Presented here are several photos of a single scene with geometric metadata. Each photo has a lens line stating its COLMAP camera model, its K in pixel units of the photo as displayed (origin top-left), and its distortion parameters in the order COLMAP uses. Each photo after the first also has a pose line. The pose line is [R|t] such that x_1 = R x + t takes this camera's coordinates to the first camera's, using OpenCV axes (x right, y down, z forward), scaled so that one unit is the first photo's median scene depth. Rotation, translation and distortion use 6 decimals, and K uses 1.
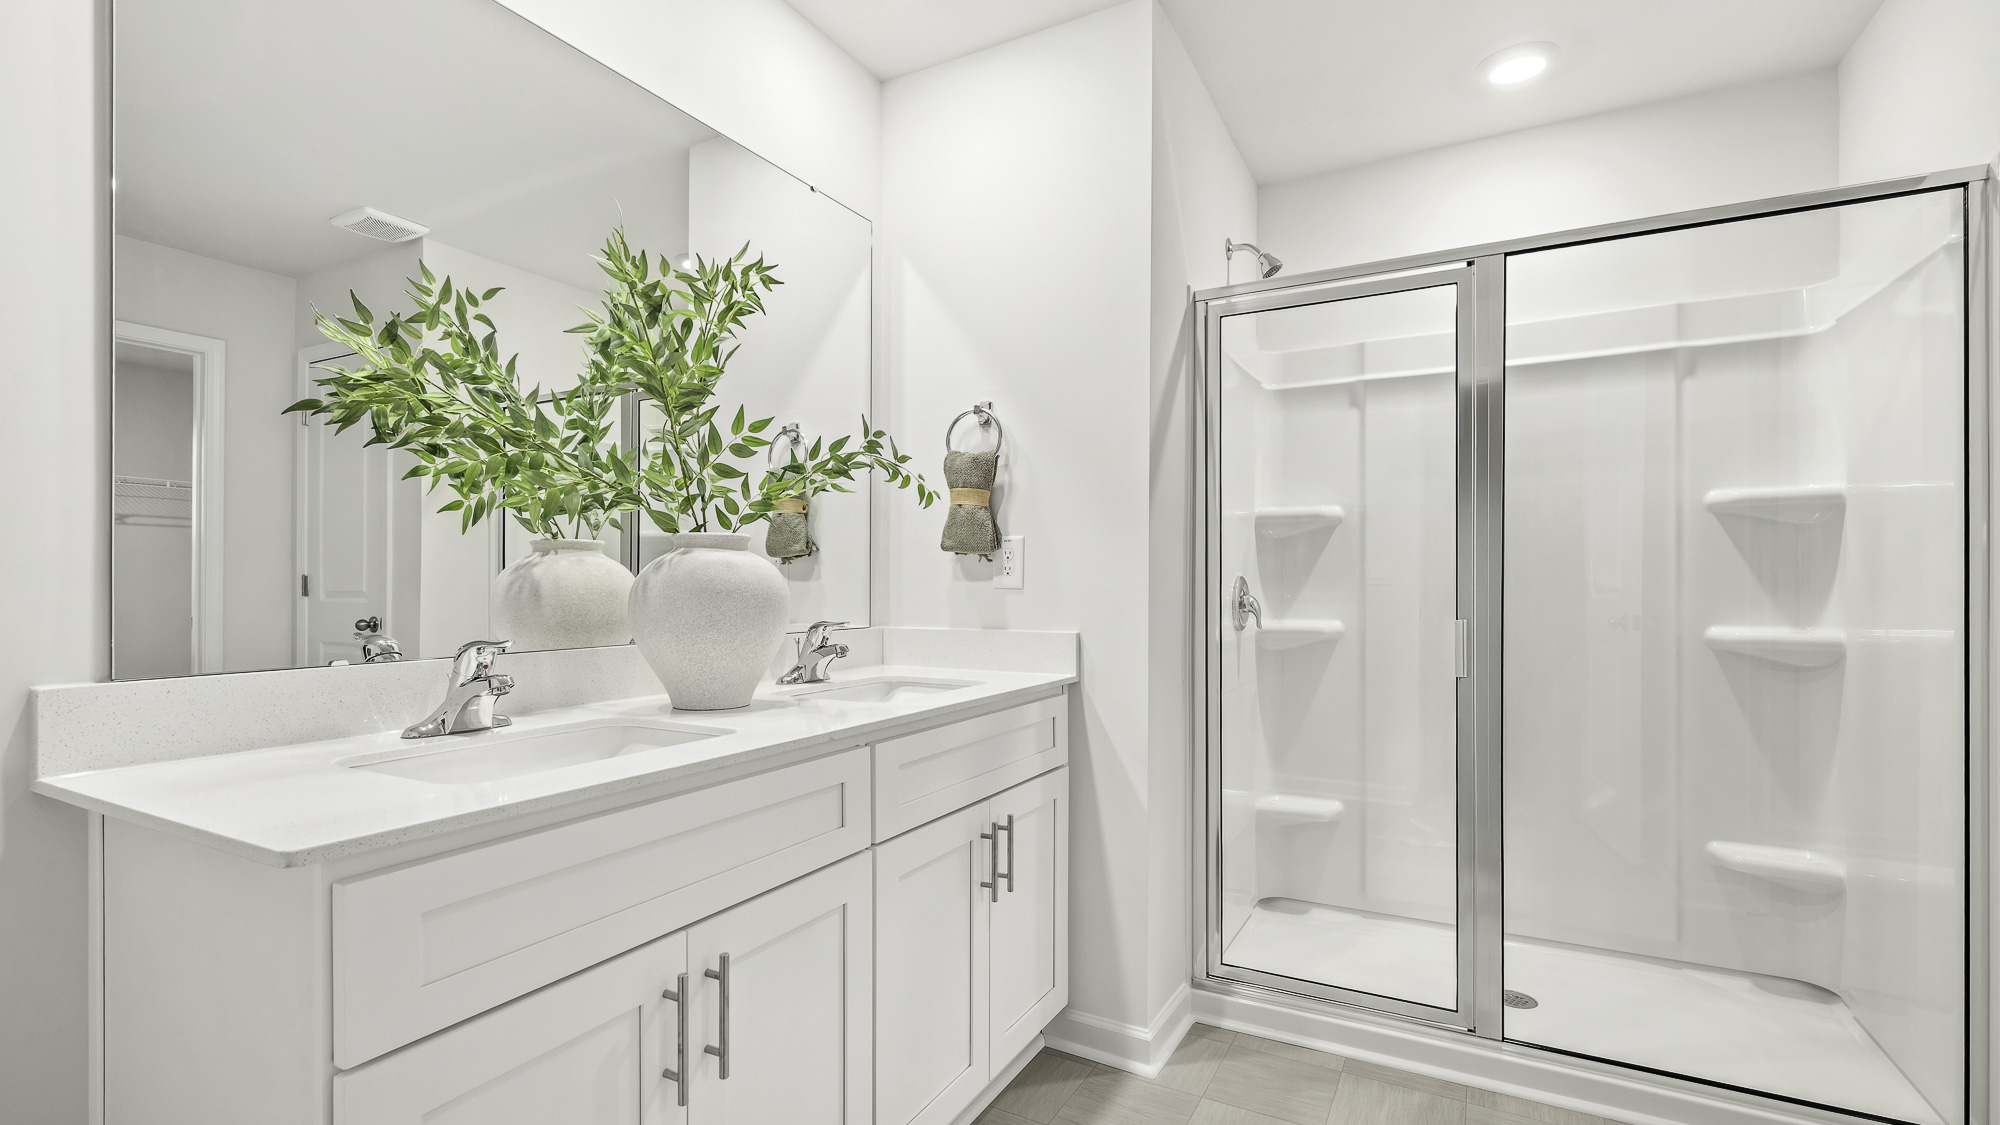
lens RADIAL K [[889.5, 0, 1006.2], [0, 889.5, 573.9], [0, 0, 1]] dist [-0.002810, 0.000649]
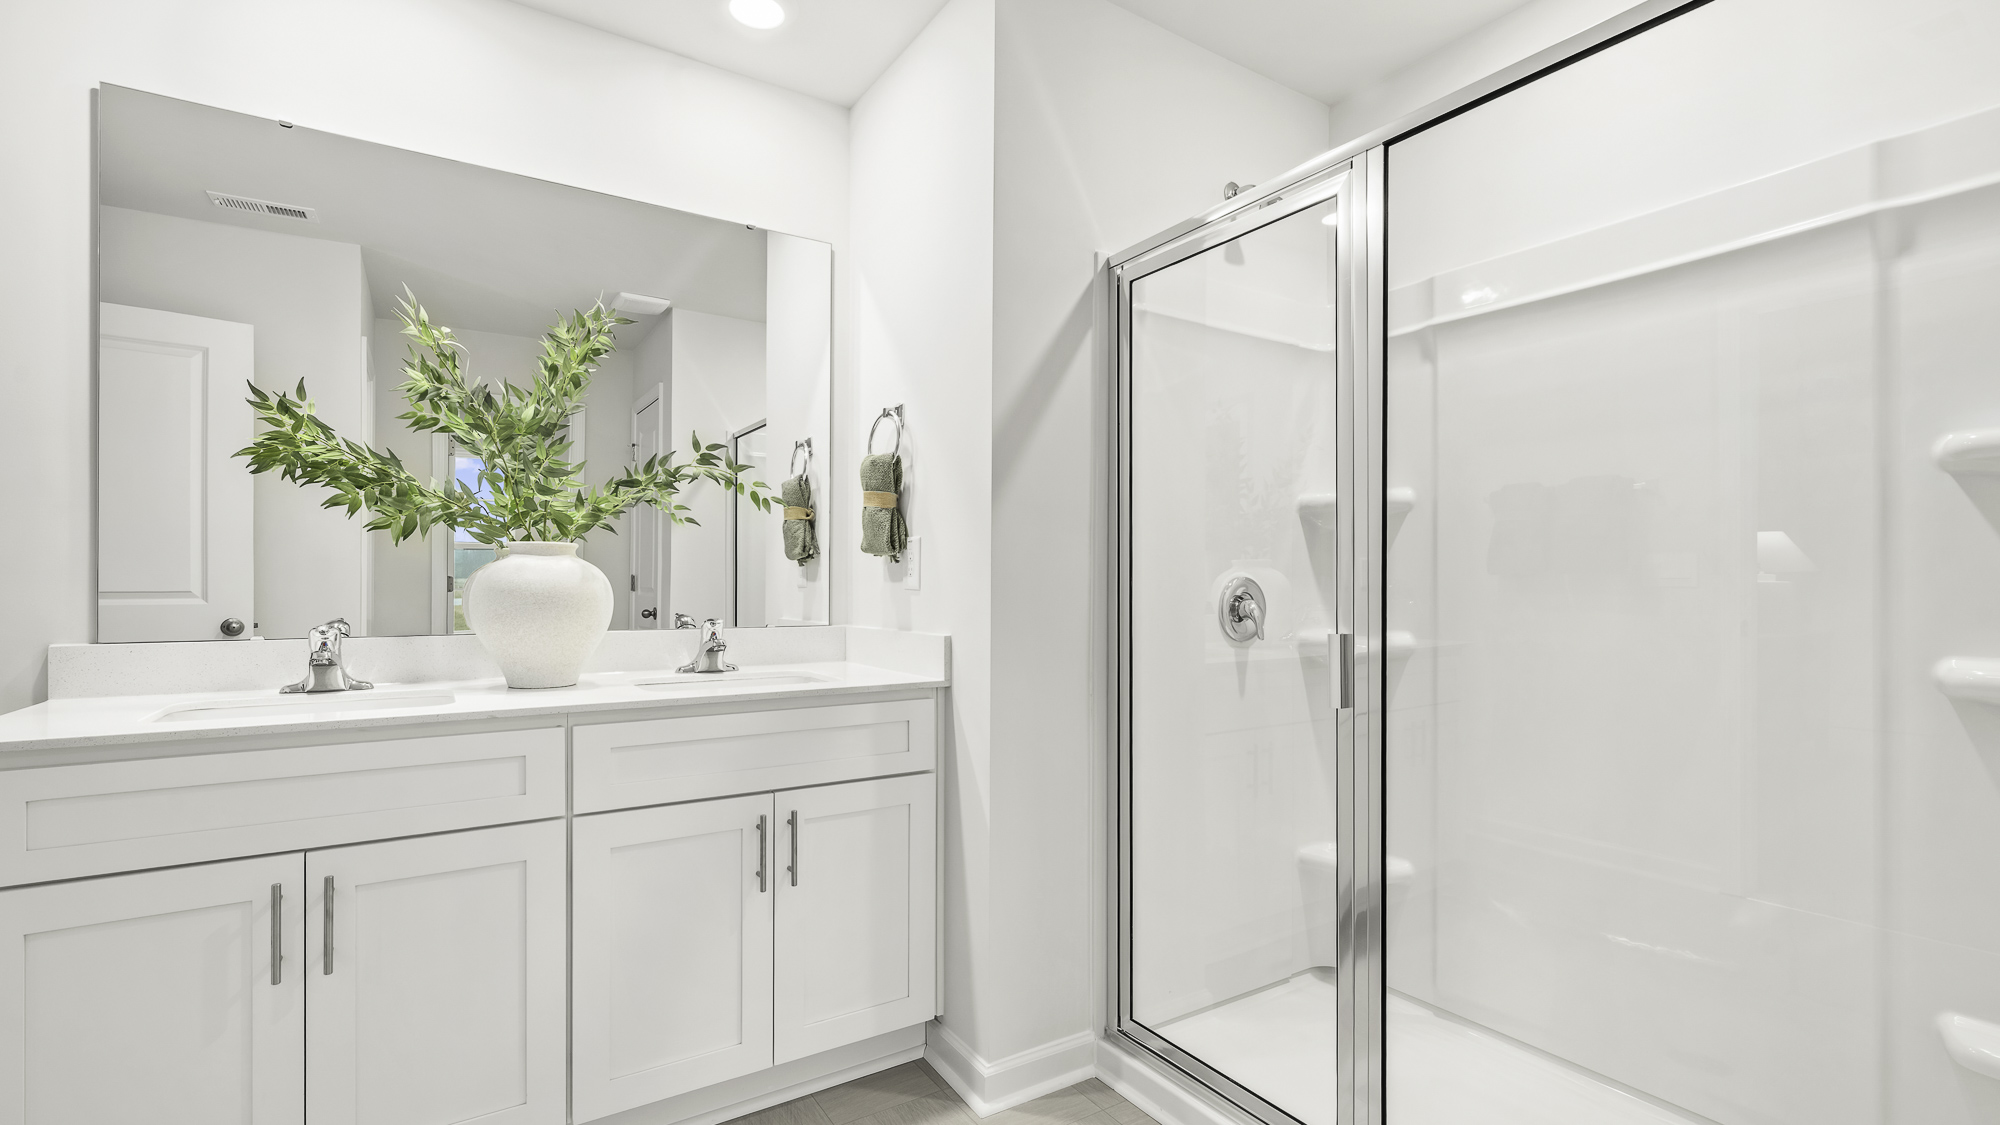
lens RADIAL K [[889.5, 0, 1001.1], [0, 889.5, 569.6], [0, 0, 1]] dist [-0.002810, 0.000649]
pose [[0.879363, -0.004017, -0.476135, 0.682948], [0.002406, 0.999989, -0.003994, -0.001681], [0.476146, 0.002366, 0.879363, 0.208168]]
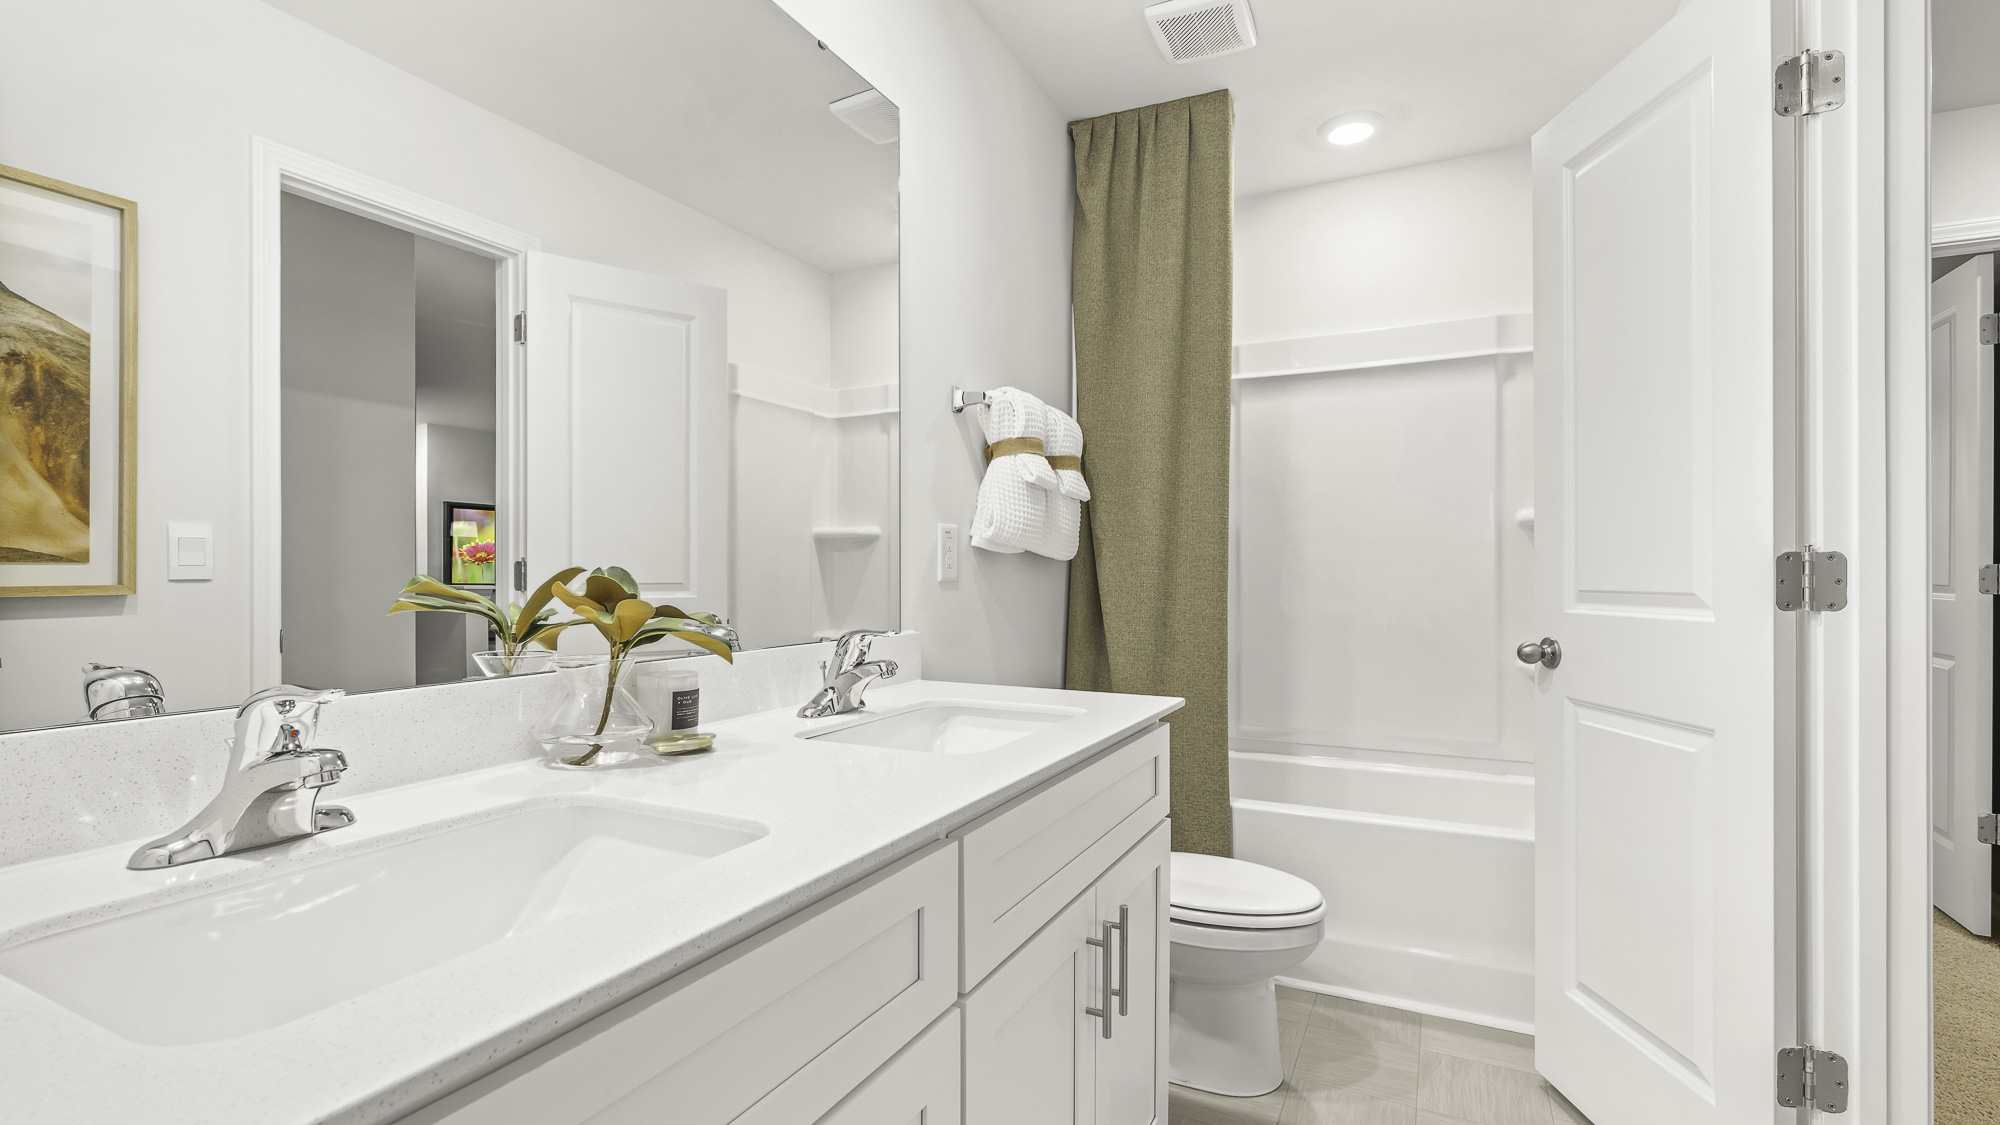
lens RADIAL K [[889.5, 0, 1016.6], [0, 889.5, 566.6], [0, 0, 1]] dist [-0.002810, 0.000649]
pose [[0.998890, -0.001406, 0.047088, -0.108820], [0.001148, 0.999984, 0.005505, -0.002148], [-0.047095, -0.005445, 0.998876, 0.290649]]
